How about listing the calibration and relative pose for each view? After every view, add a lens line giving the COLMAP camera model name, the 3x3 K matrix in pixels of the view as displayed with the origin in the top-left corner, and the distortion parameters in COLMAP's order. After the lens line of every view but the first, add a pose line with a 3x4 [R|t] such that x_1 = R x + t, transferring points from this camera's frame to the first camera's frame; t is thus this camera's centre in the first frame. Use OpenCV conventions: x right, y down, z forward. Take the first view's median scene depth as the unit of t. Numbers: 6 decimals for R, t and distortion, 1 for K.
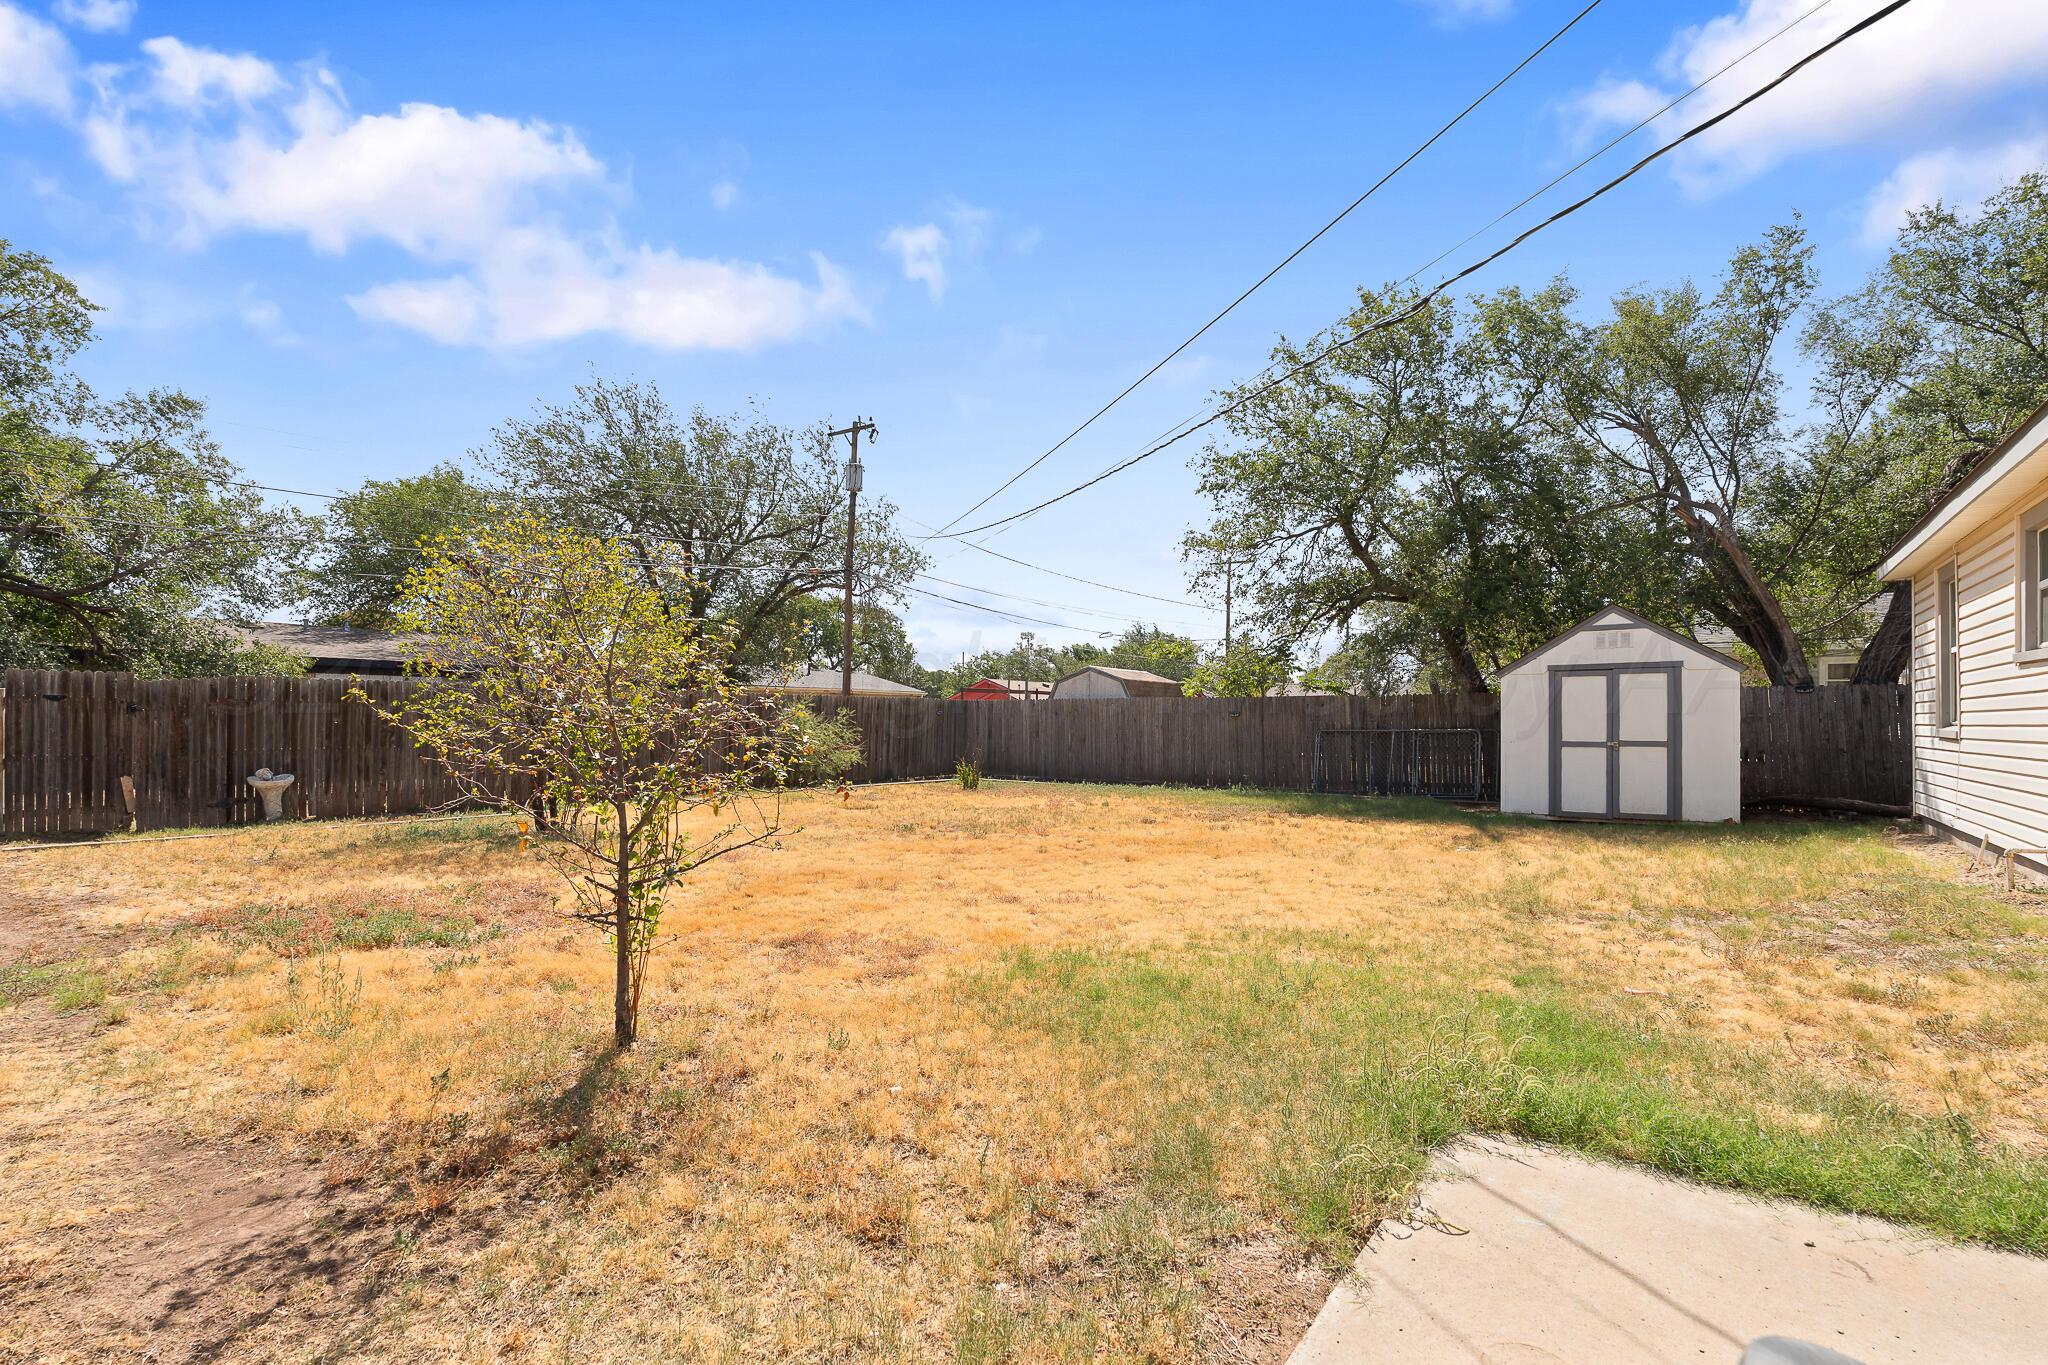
lens RADIAL K [[911.6, 0, 1001.9], [0, 911.6, 720.4], [0, 0, 1]] dist [0.001569, -0.000464]
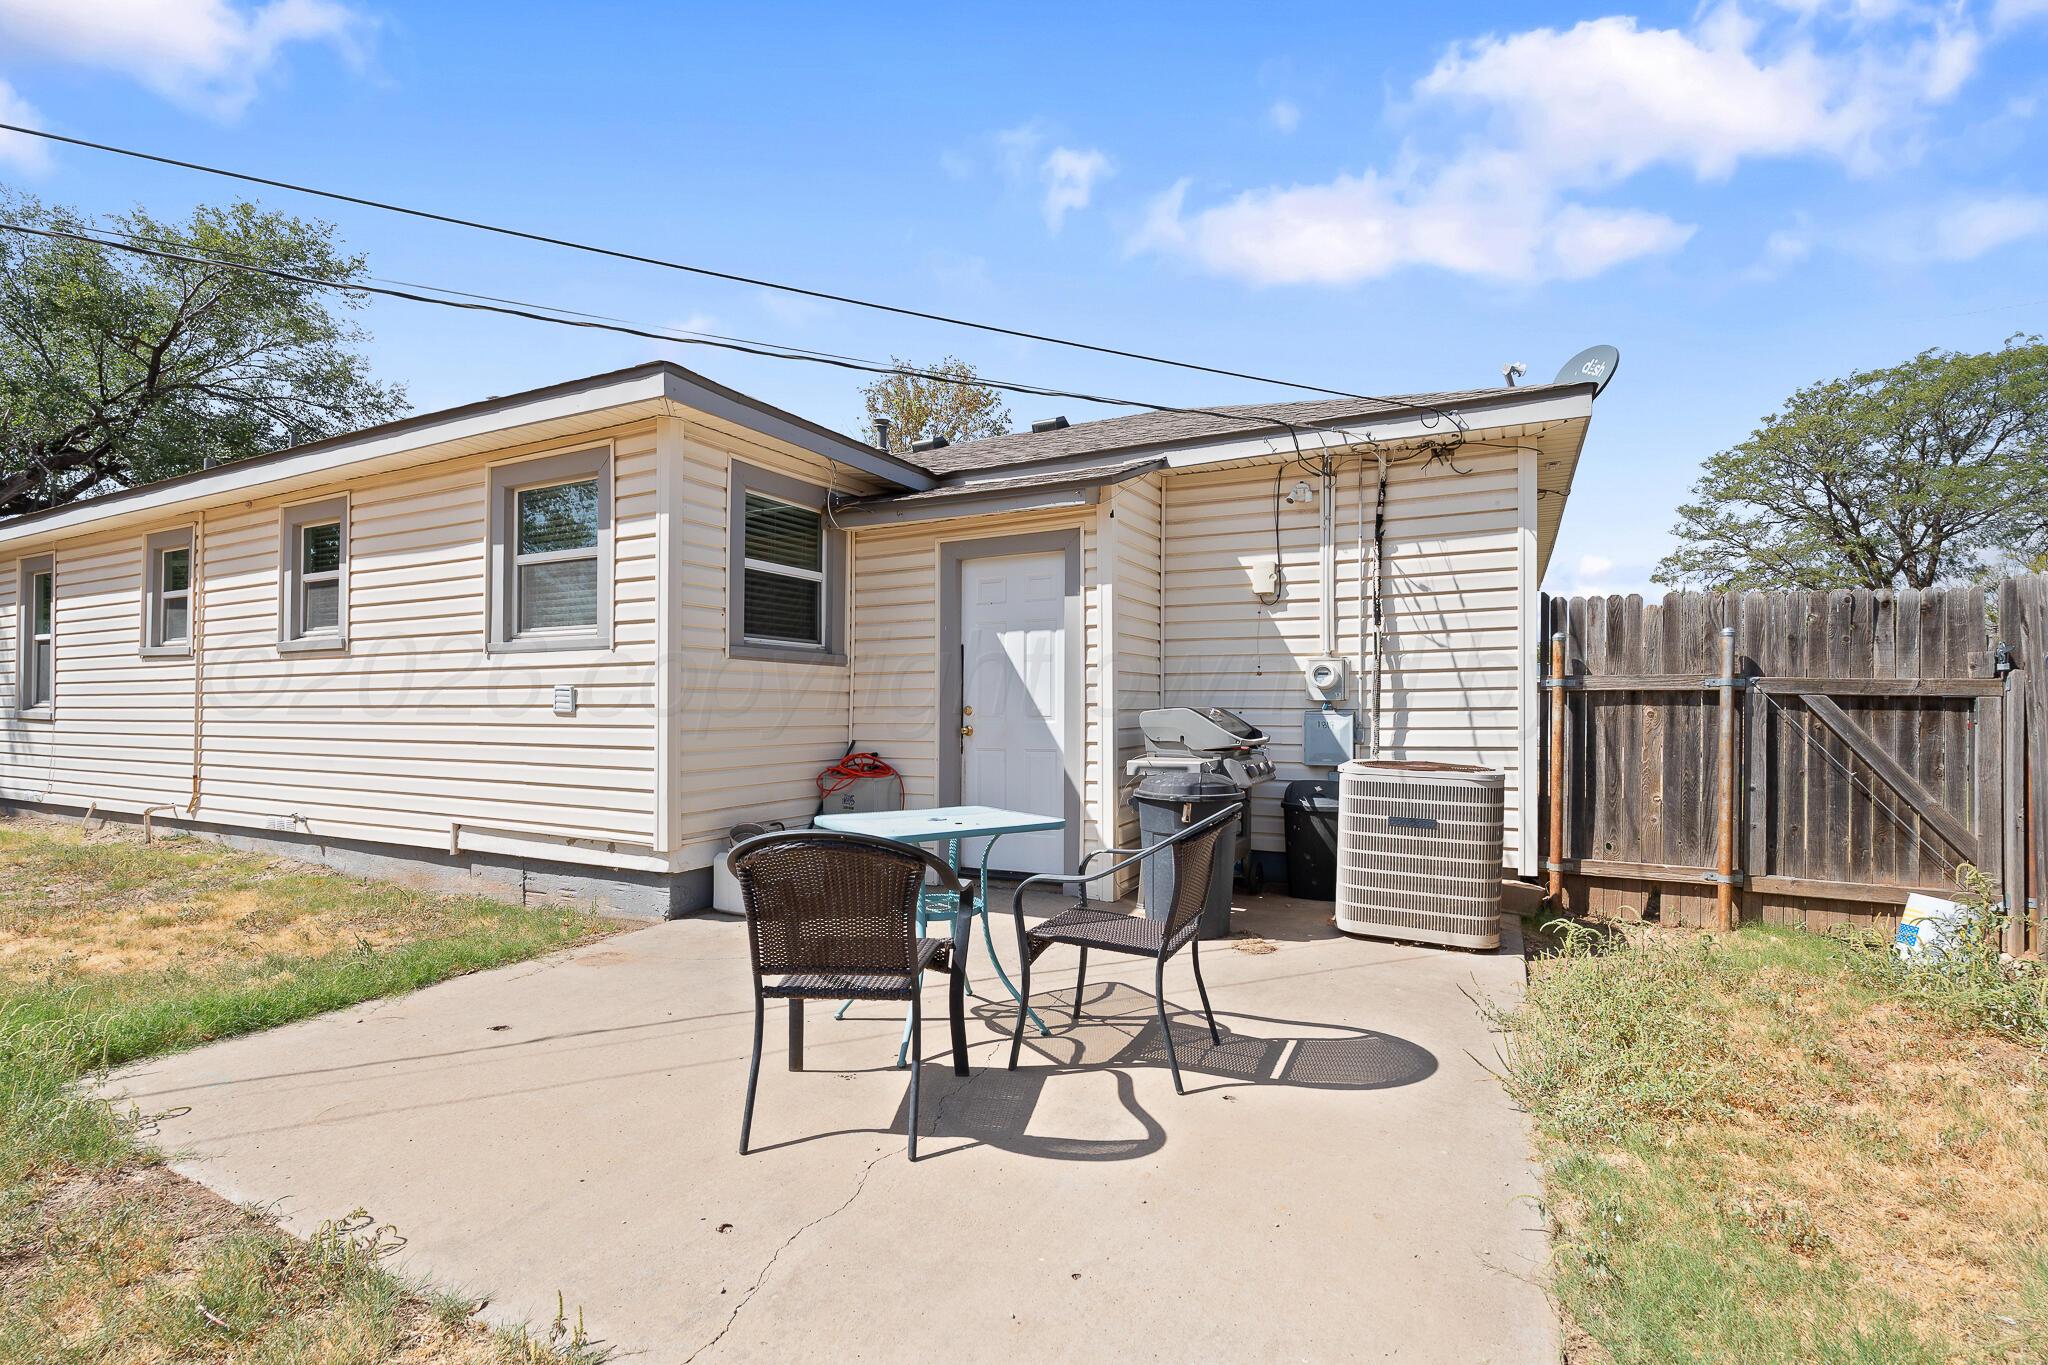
lens RADIAL K [[911.6, 0, 1037.6], [0, 911.6, 699.8], [0, 0, 1]] dist [0.001569, -0.000464]
pose [[-0.181342, 0.019758, 0.983222, -0.174681], [-0.006256, 0.999755, -0.021244, 0.008791], [-0.983400, -0.010004, -0.181174, 0.028271]]
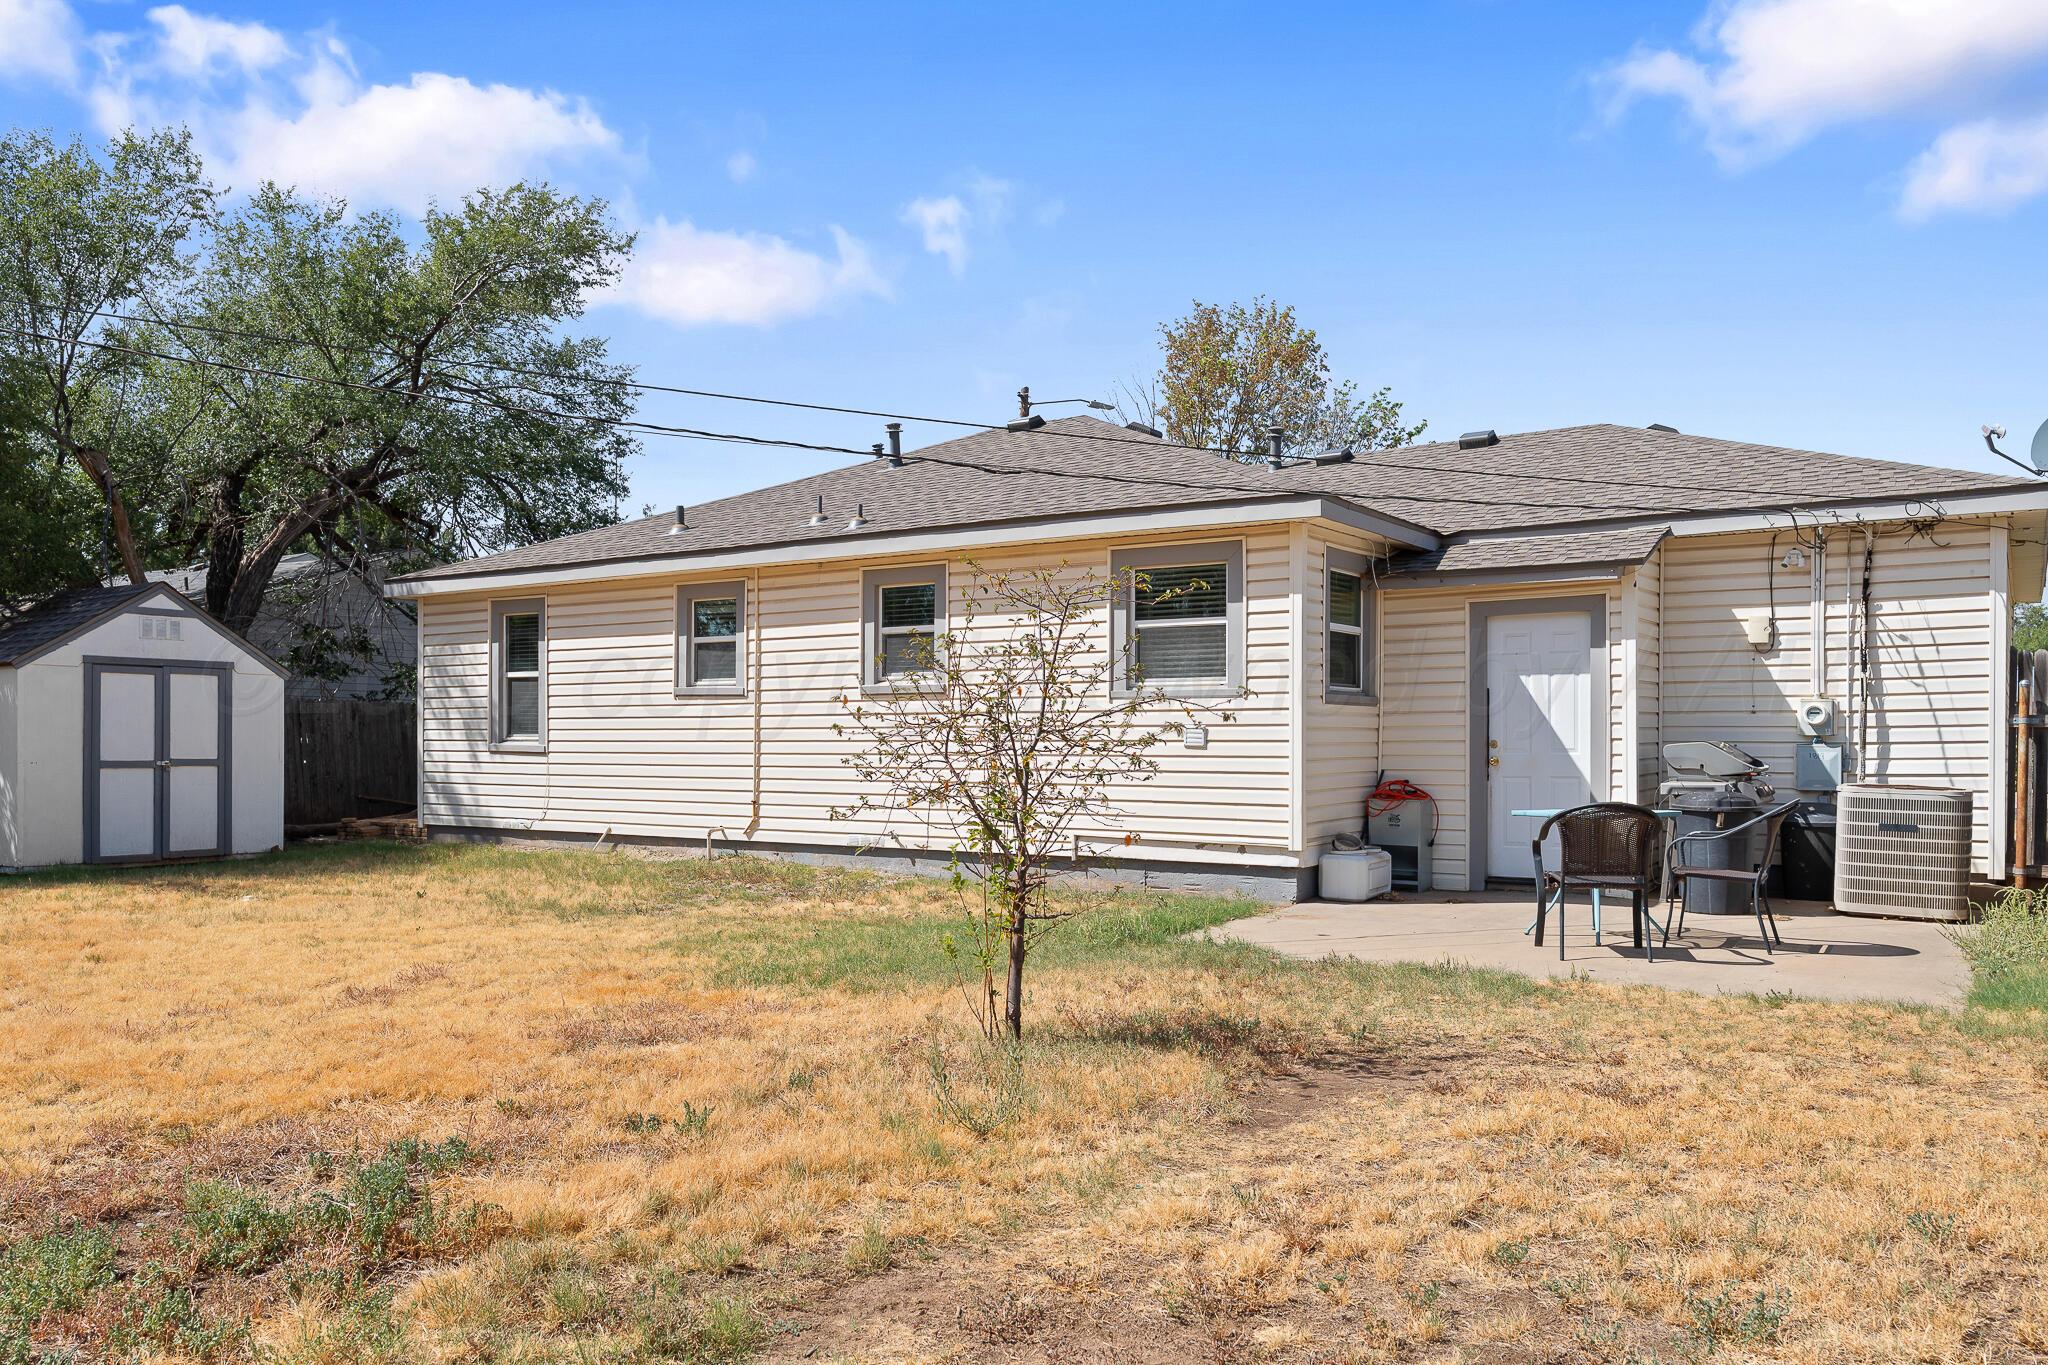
lens RADIAL K [[1500.0, 0, 1026.2], [0, 1500.0, 740.4], [0, 0, 1]] dist [0.004823, 0.002686]
pose [[-0.066433, 0.007283, 0.997764, -0.669984], [-0.006295, 0.999950, -0.007718, 0.011754], [-0.997771, -0.006794, -0.066384, 0.372348]]
